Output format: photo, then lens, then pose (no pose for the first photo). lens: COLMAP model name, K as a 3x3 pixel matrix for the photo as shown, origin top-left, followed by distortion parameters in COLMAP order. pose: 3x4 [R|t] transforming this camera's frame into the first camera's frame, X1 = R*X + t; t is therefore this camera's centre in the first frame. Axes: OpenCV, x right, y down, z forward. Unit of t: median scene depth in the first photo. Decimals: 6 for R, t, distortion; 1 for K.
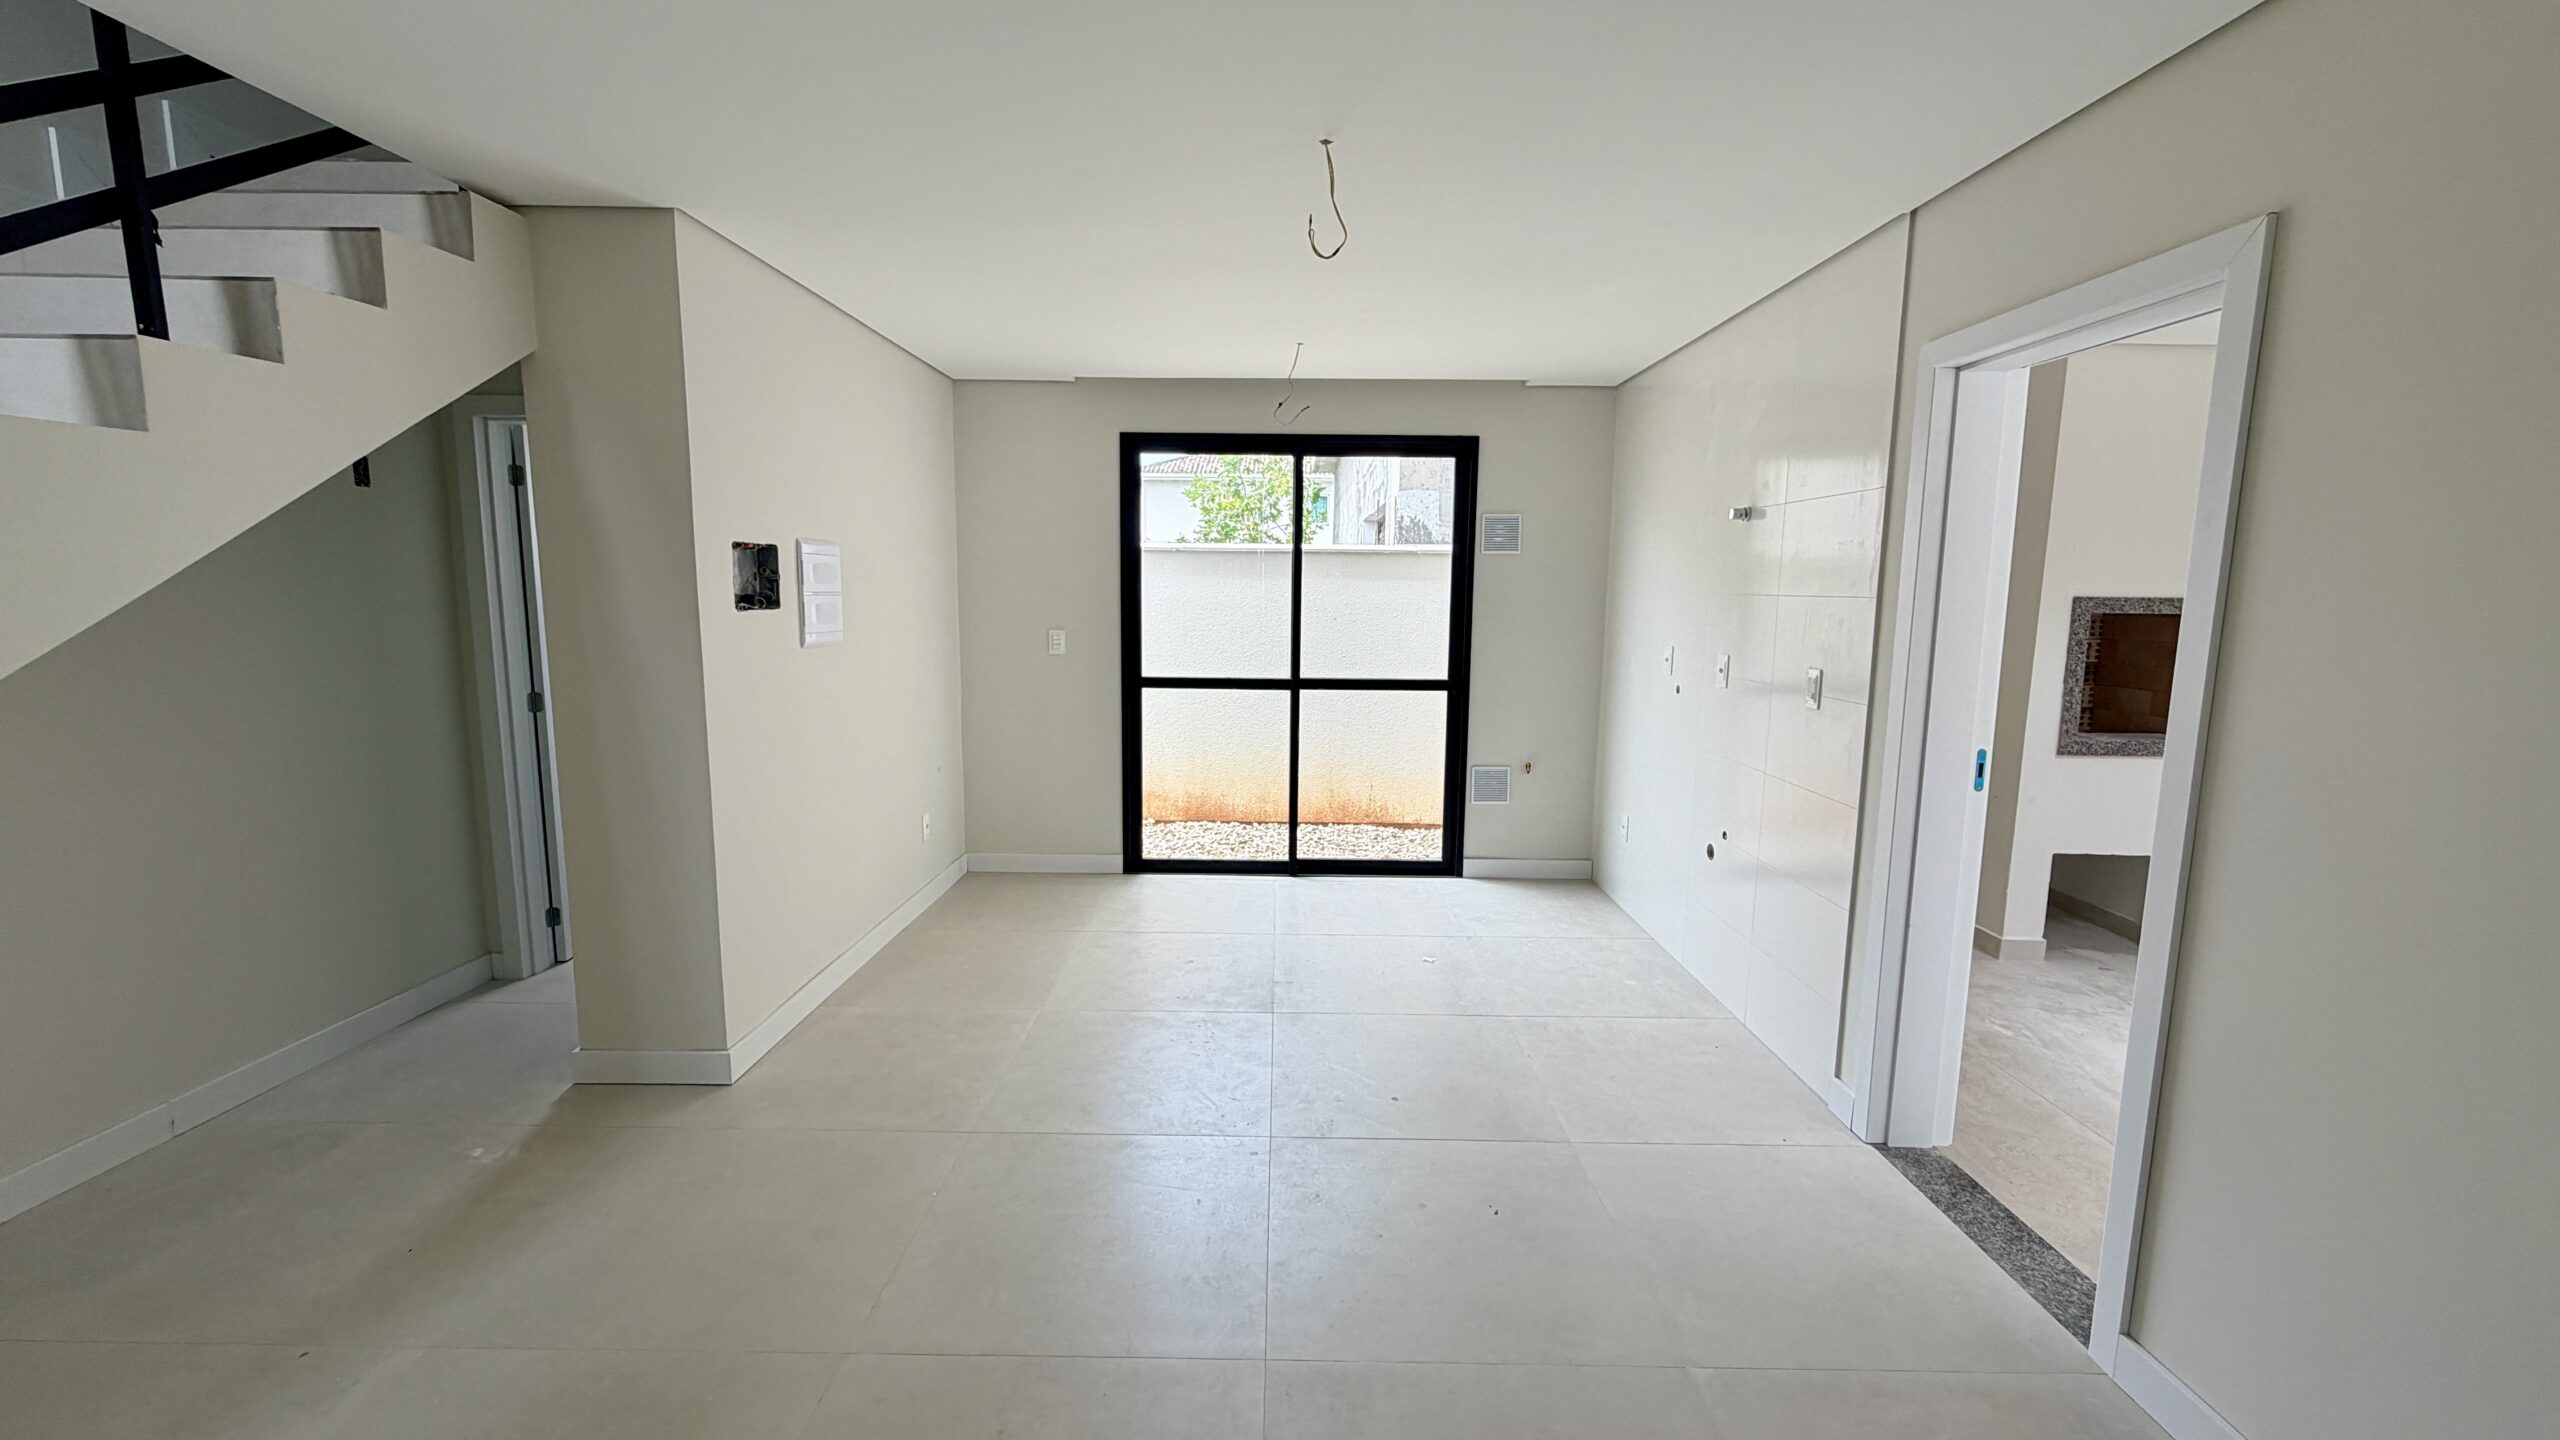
lens RADIAL K [[1027.0, 0, 1270.3], [0, 1027.0, 722.6], [0, 0, 1]] dist [-0.000309, -0.000205]
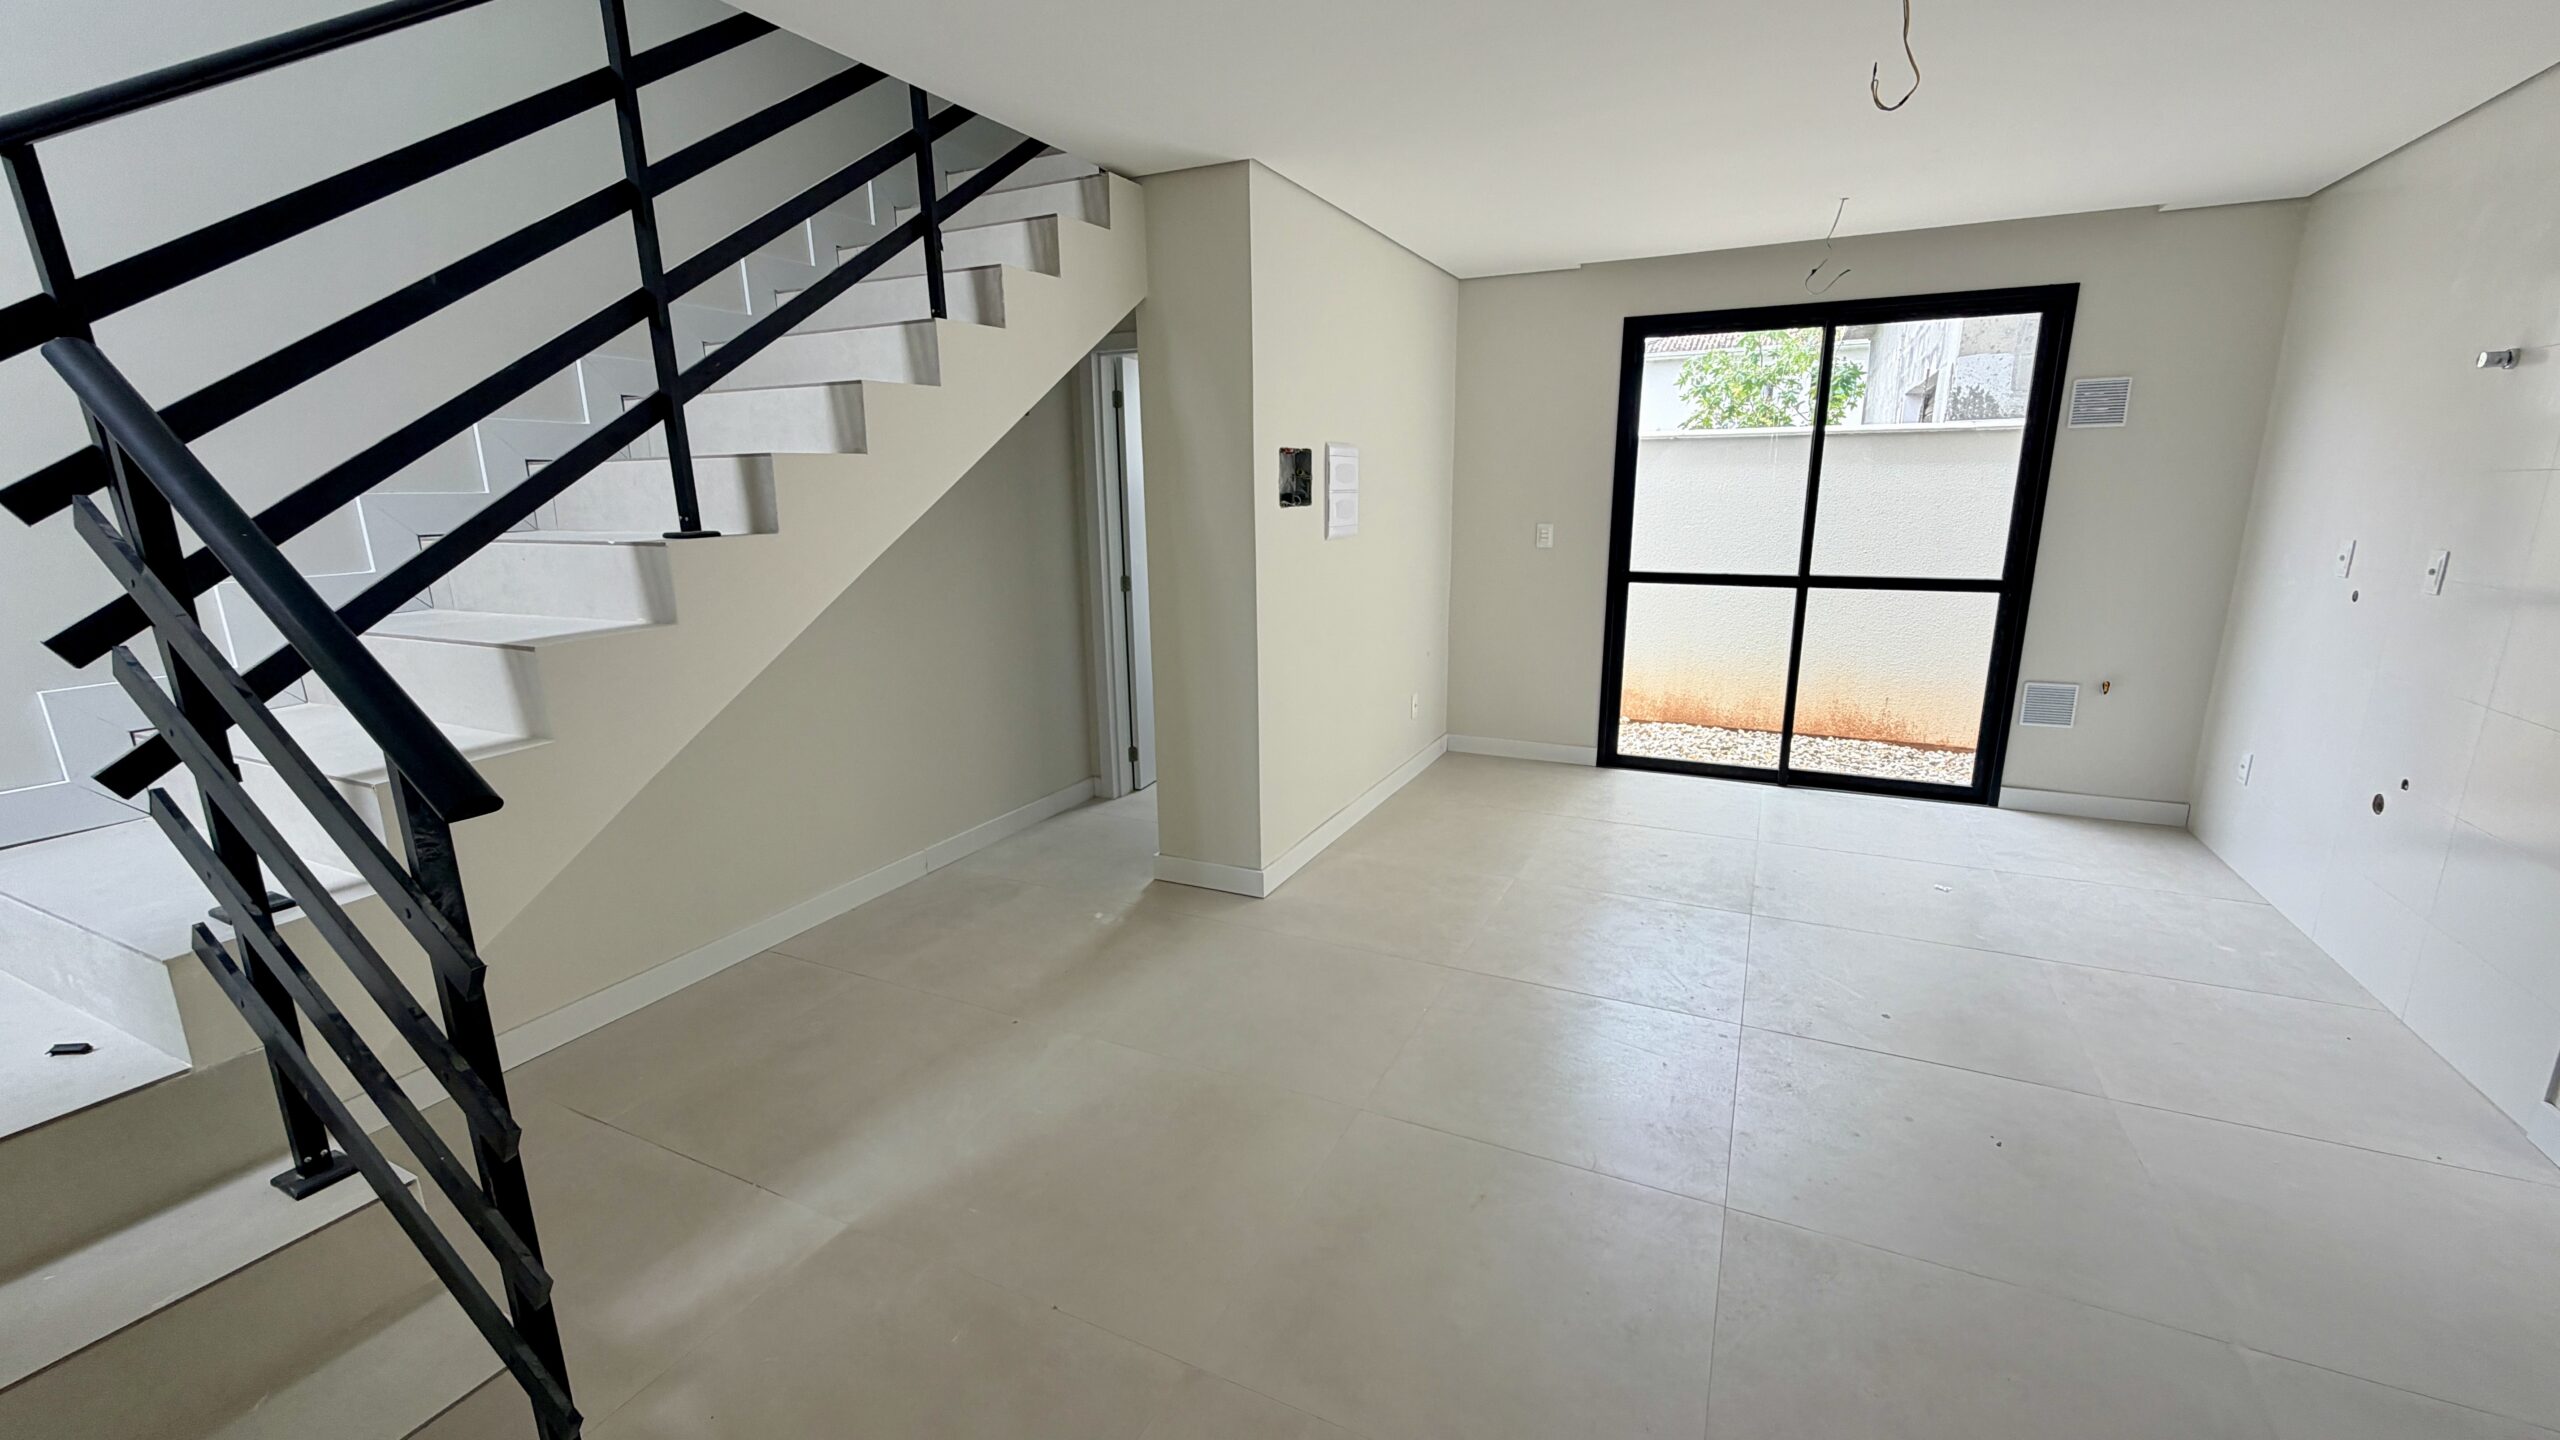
lens RADIAL K [[1027.0, 0, 1270.3], [0, 1027.0, 722.6], [0, 0, 1]] dist [-0.000309, -0.000205]
pose [[0.902226, 0.076707, -0.424387, -0.008318], [-0.034359, 0.993712, 0.106564, 0.008539], [0.429892, -0.081563, 0.899189, -0.063632]]
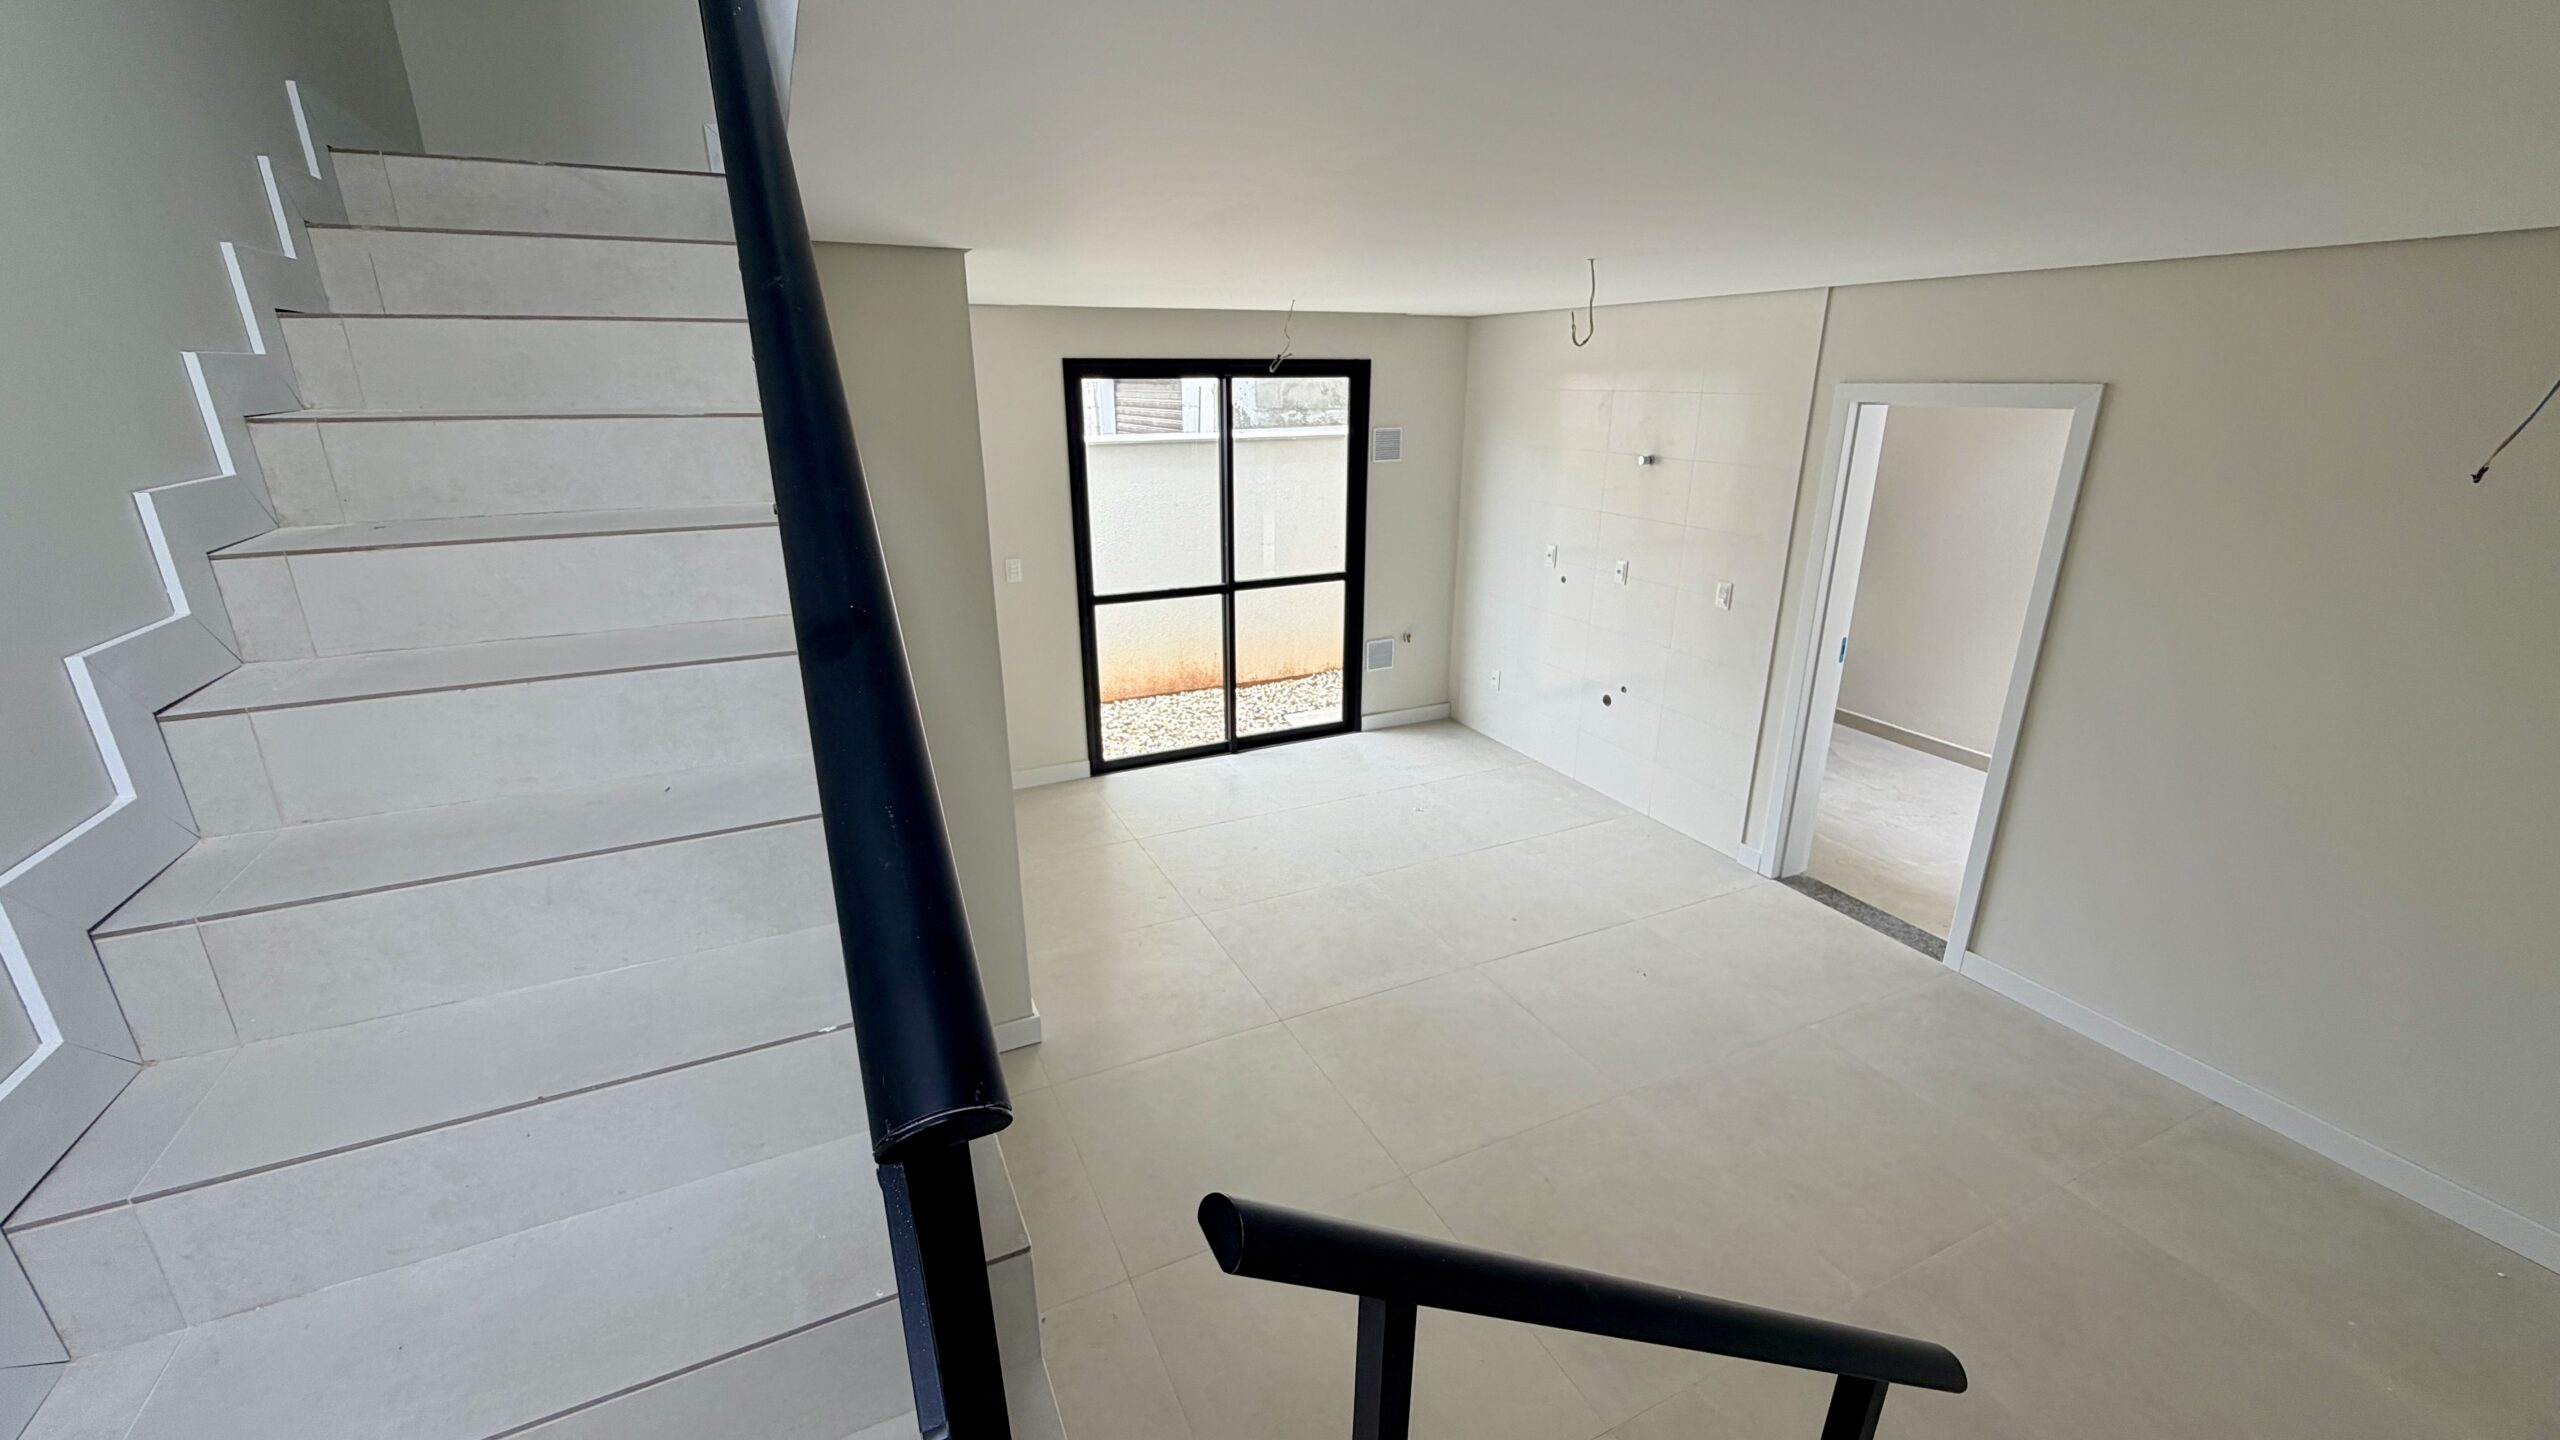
lens RADIAL K [[1027.0, 0, 1270.3], [0, 1027.0, 722.6], [0, 0, 1]] dist [-0.000309, -0.000205]
pose [[0.899066, -0.154231, 0.409748, -0.530951], [0.071170, 0.974933, 0.210810, -0.162614], [-0.431990, -0.160370, 0.887505, -0.048632]]
